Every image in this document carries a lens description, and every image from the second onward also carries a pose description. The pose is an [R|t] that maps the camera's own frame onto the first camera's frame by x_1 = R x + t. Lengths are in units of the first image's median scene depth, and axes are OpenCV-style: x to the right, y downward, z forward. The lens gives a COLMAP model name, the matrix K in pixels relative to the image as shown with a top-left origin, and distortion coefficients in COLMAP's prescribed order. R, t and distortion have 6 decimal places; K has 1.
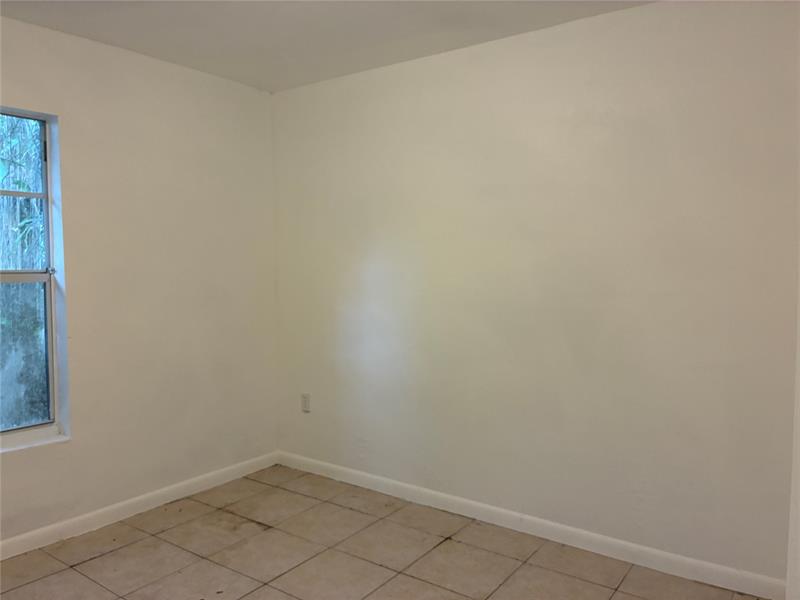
lens RADIAL K [[600.1, 0, 408.0], [0, 600.1, 301.1], [0, 0, 1]] dist [0.007547, -0.040499]
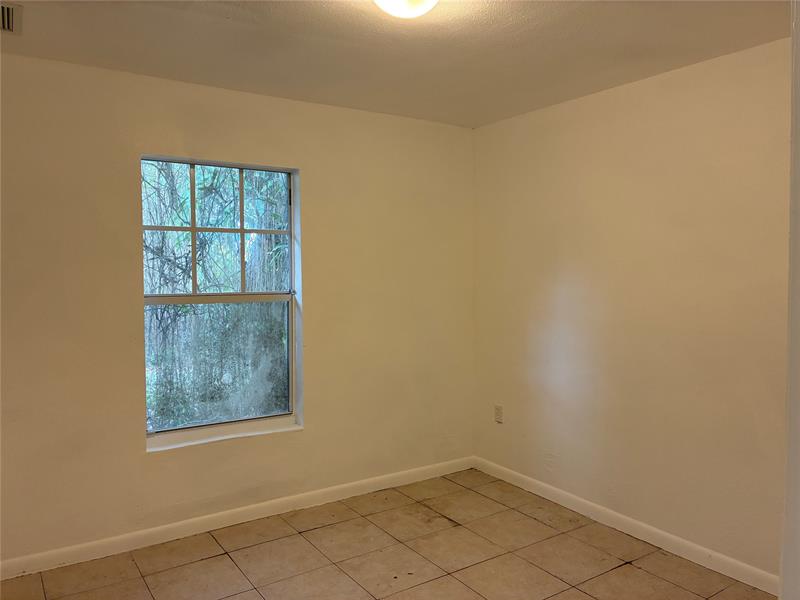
lens RADIAL K [[600.1, 0, 401.2], [0, 600.1, 300.6], [0, 0, 1]] dist [0.007547, -0.040499]
pose [[0.930227, 0.018843, -0.366501, 0.072464], [-0.021116, 0.999775, -0.002192, -0.034669], [0.366377, 0.009778, 0.930415, -0.080654]]
